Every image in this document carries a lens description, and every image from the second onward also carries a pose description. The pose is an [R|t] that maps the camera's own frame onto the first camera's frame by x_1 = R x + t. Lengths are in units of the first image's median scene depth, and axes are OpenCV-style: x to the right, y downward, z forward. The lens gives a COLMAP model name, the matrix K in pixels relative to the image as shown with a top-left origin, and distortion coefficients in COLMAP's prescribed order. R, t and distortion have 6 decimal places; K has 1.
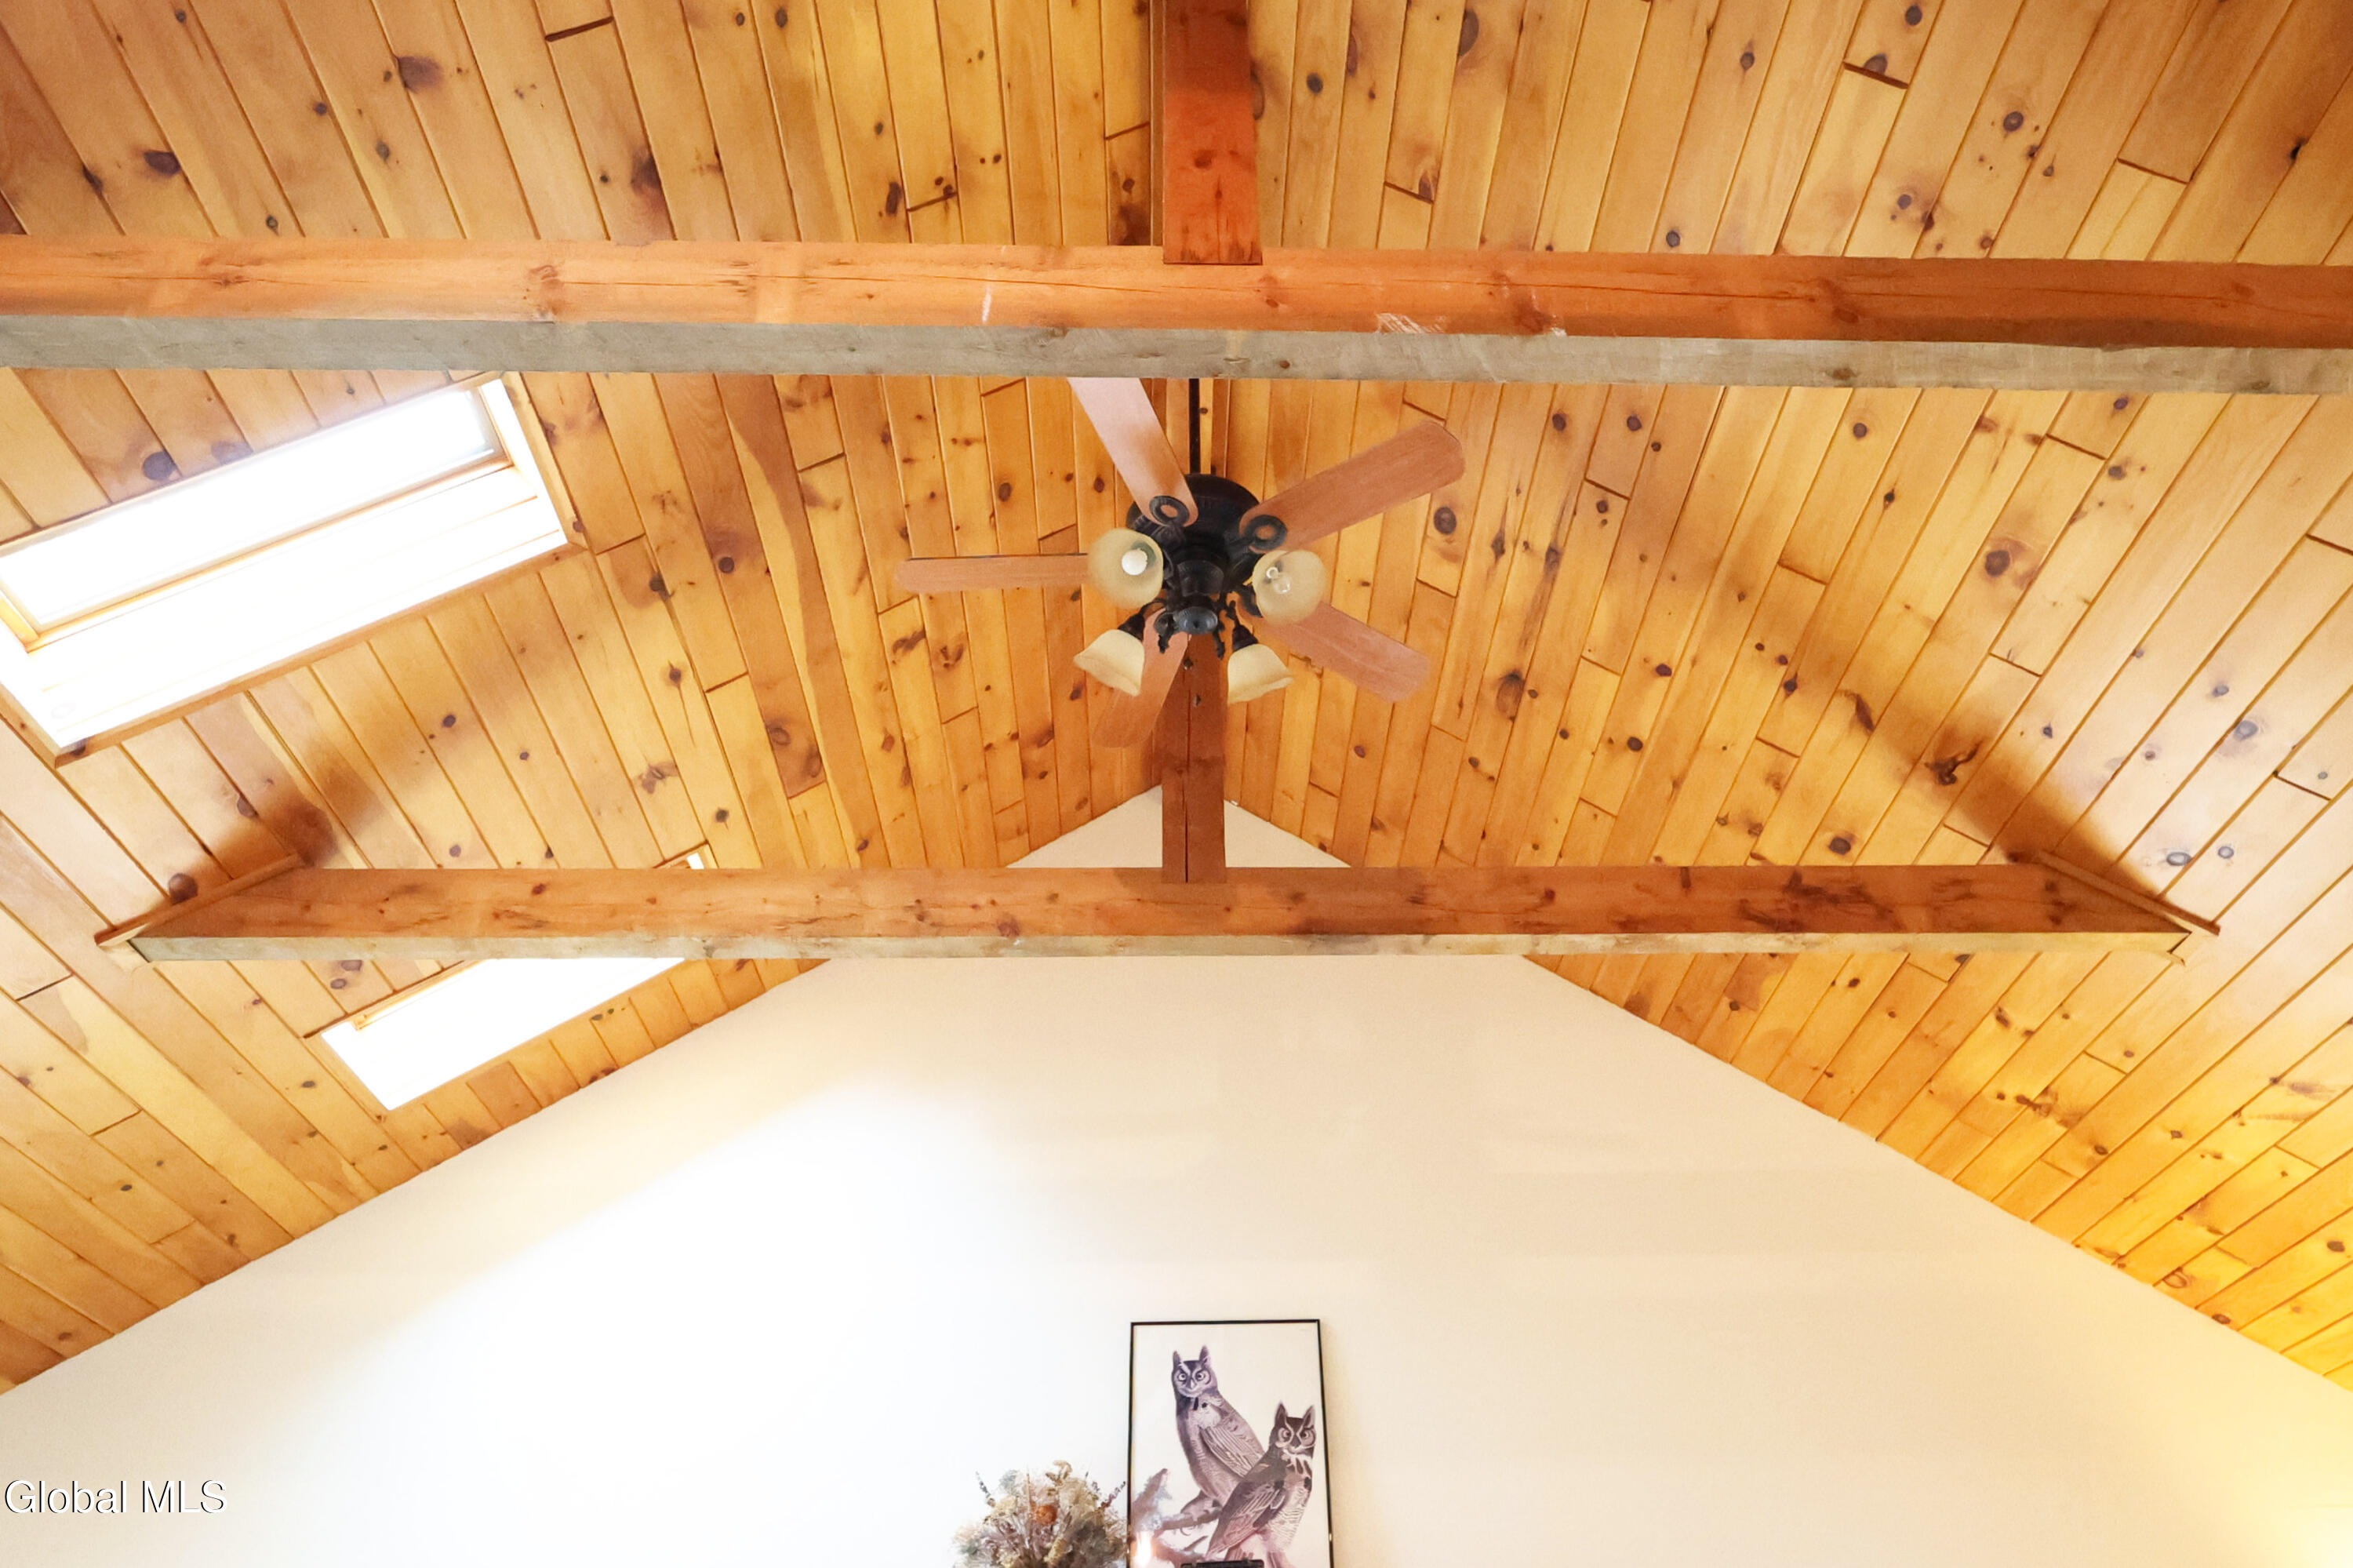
lens RADIAL K [[1672.9, 0, 1176.5], [0, 1672.9, 784.0], [0, 0, 1]] dist [-0.005174, -0.004325]
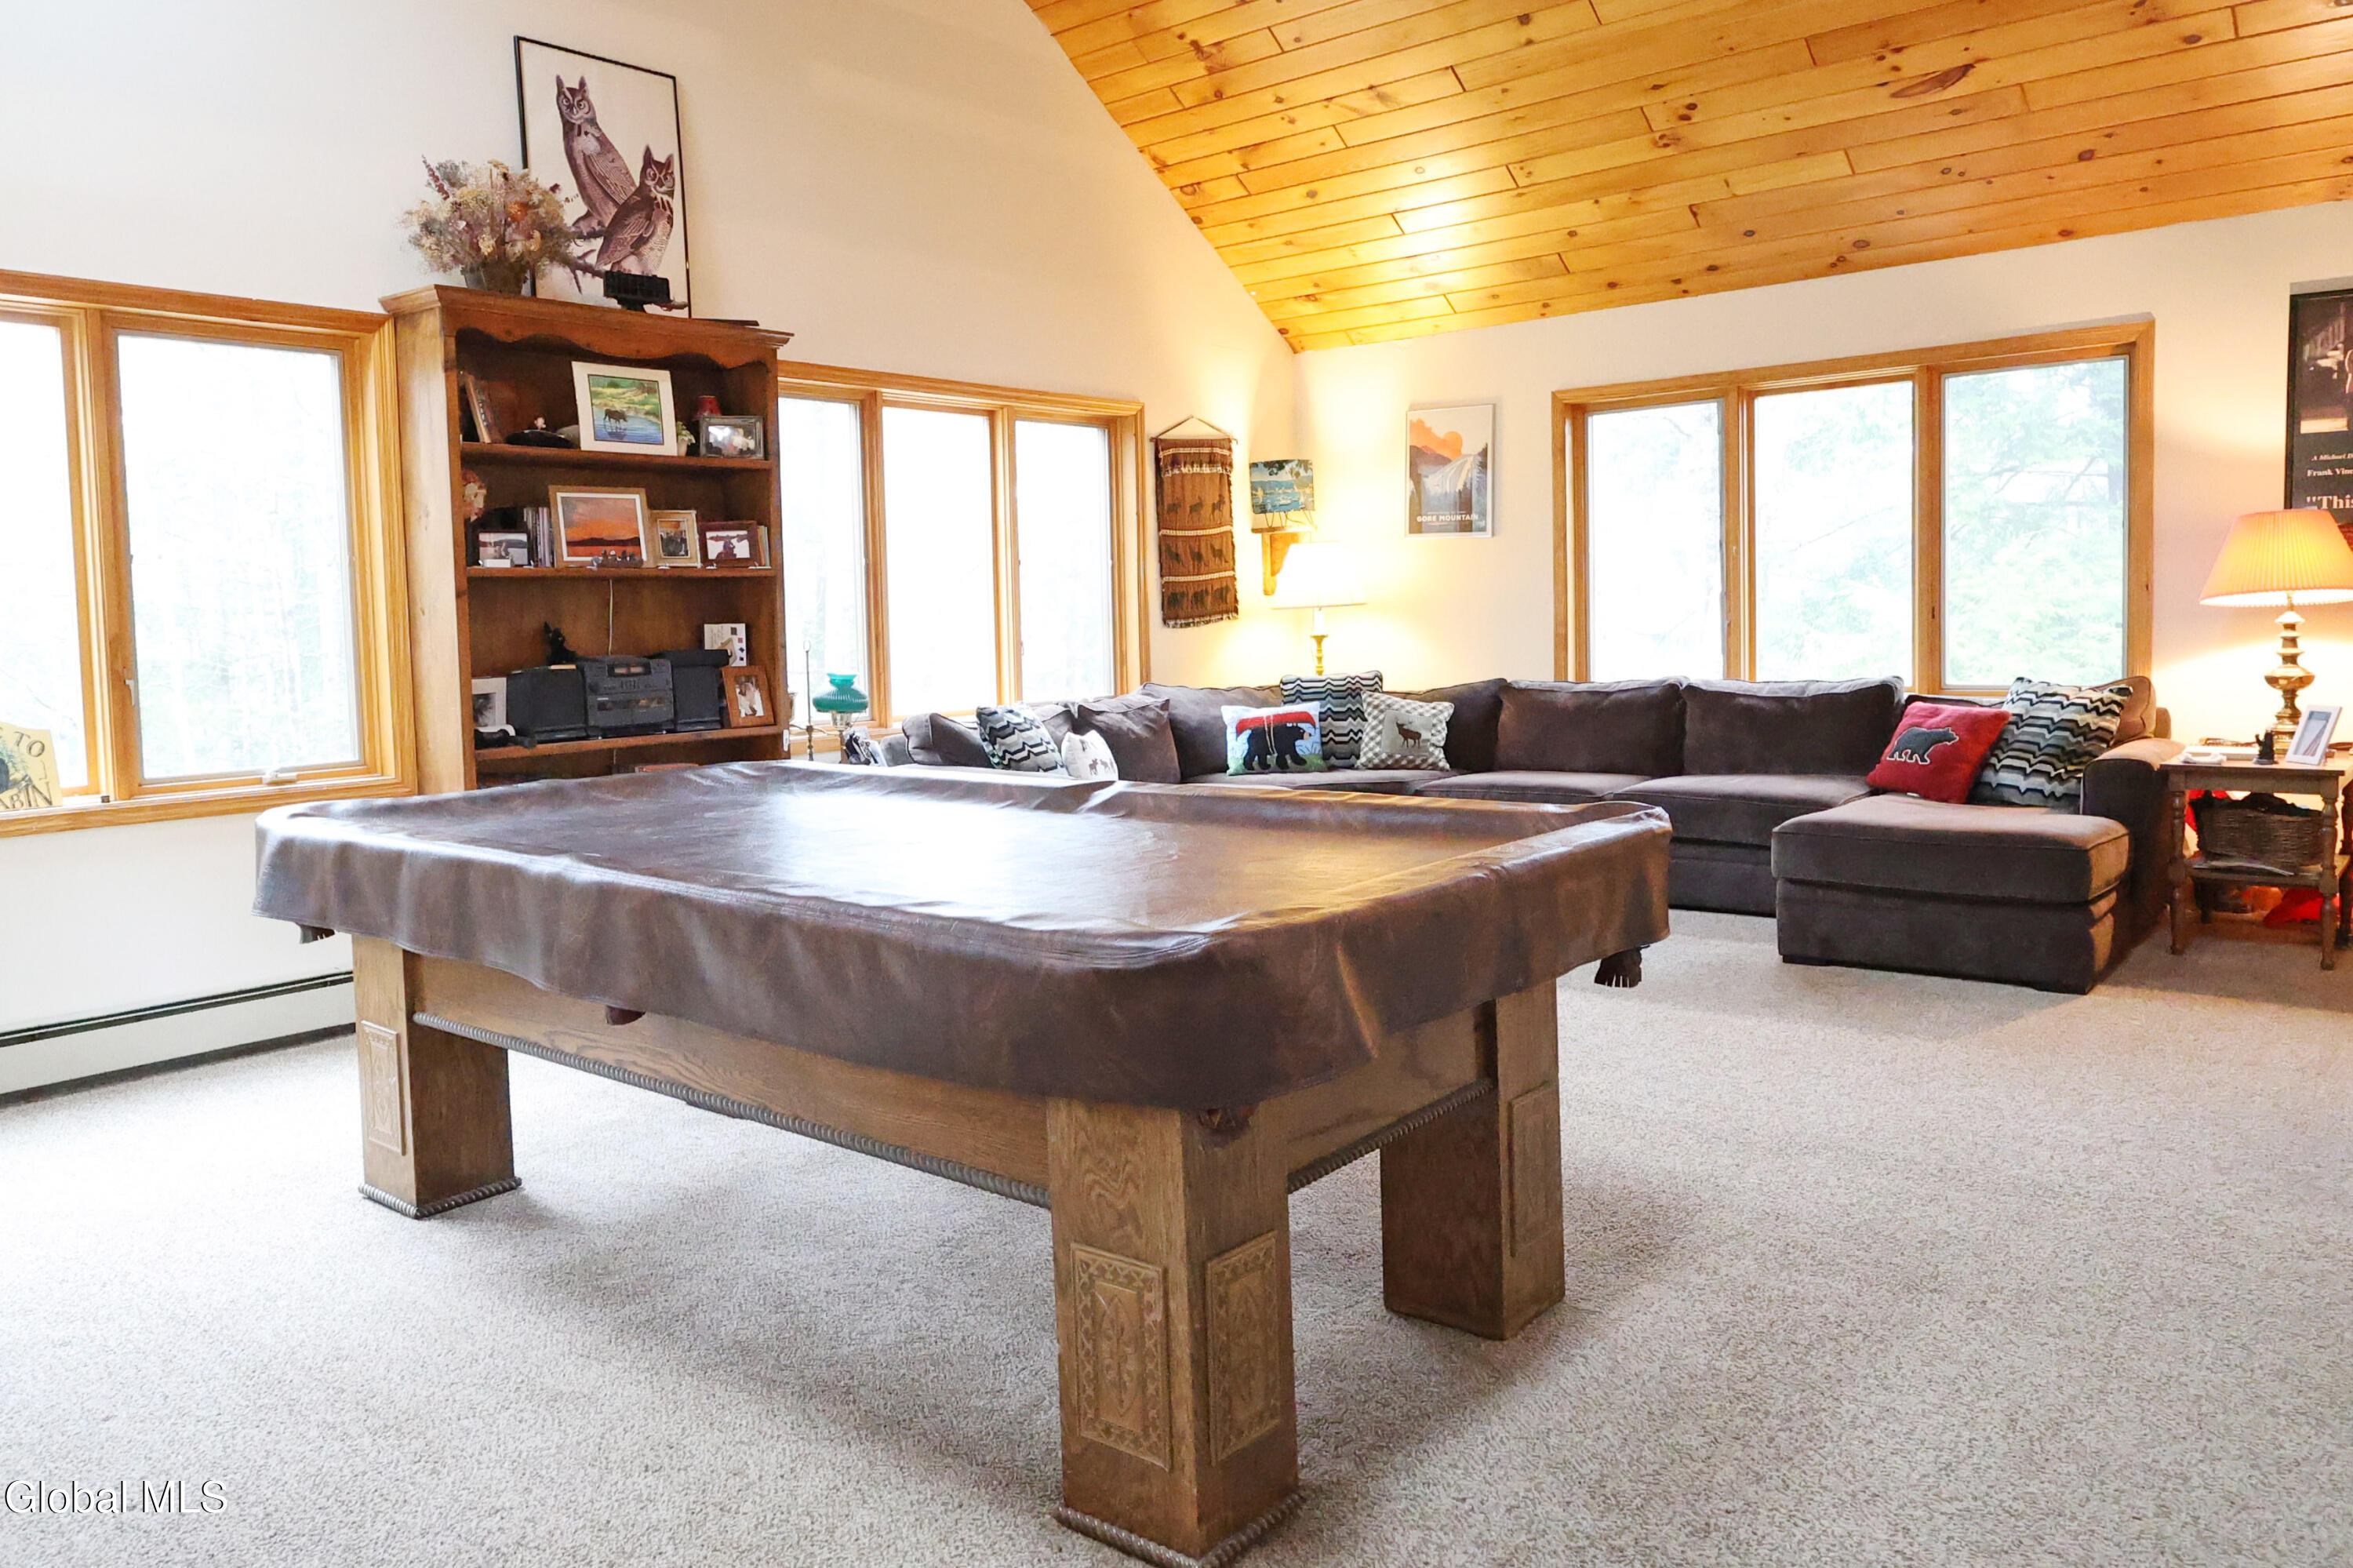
lens RADIAL K [[1672.9, 0, 1176.5], [0, 1672.9, 784.0], [0, 0, 1]] dist [-0.005174, -0.004325]
pose [[0.662796, -0.075853, 0.744948, -0.564367], [-0.420668, 0.785305, 0.454240, 0.053282], [-0.619467, -0.614445, 0.488588, -0.015711]]
